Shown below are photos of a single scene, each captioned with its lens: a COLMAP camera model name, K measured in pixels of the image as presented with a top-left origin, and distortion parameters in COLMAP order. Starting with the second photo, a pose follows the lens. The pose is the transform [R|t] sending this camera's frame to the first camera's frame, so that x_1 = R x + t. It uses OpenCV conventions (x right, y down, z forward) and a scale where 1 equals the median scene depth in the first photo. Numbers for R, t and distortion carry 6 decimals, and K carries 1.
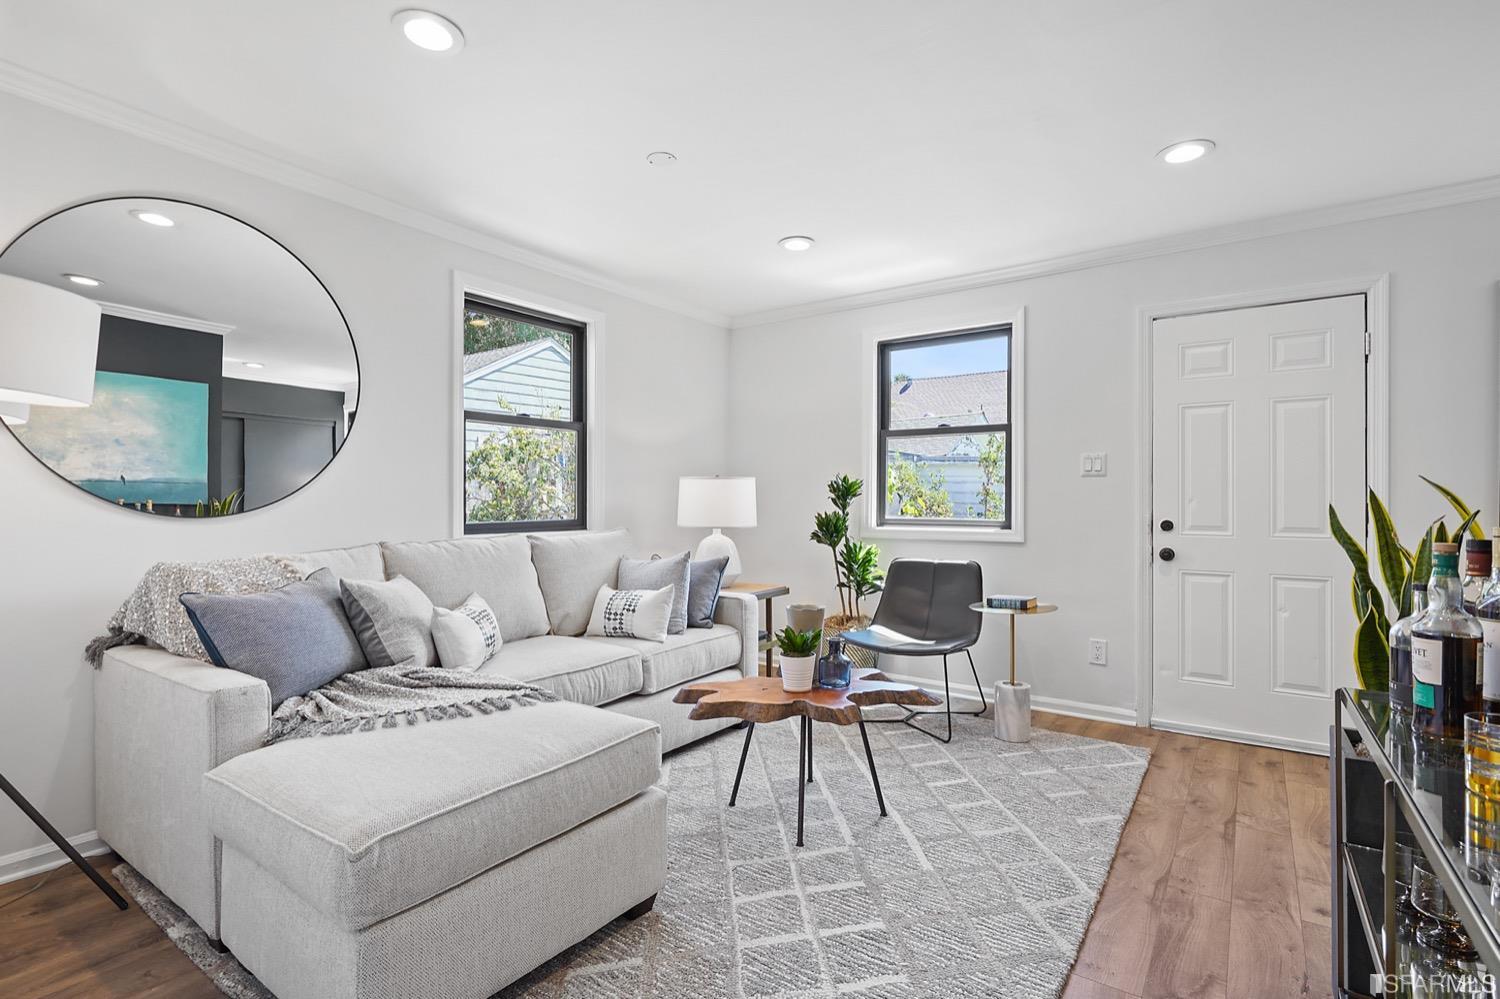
lens RADIAL K [[703.4, 0, 746.5], [0, 703.4, 496.3], [0, 0, 1]] dist [-0.002223, 0.000084]
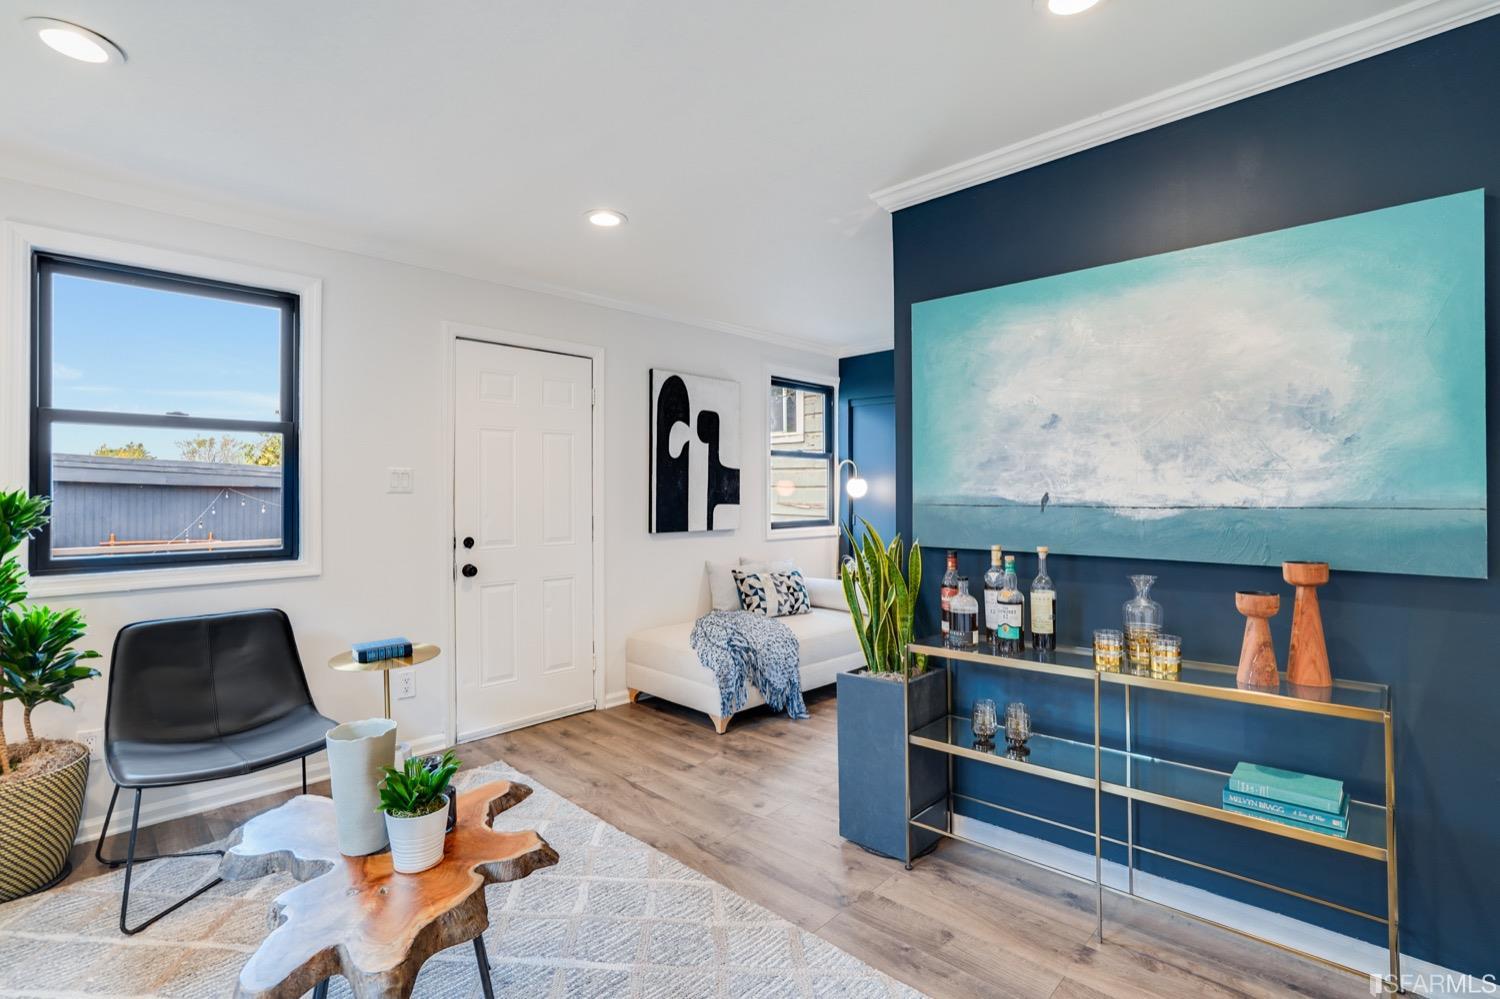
lens RADIAL K [[703.4, 0, 746.5], [0, 703.4, 496.3], [0, 0, 1]] dist [-0.002223, 0.000084]
pose [[0.164409, -0.010414, 0.986337, -0.379194], [-0.007004, 0.999907, 0.011725, -0.043990], [-0.986367, -0.008836, 0.164320, 0.475929]]
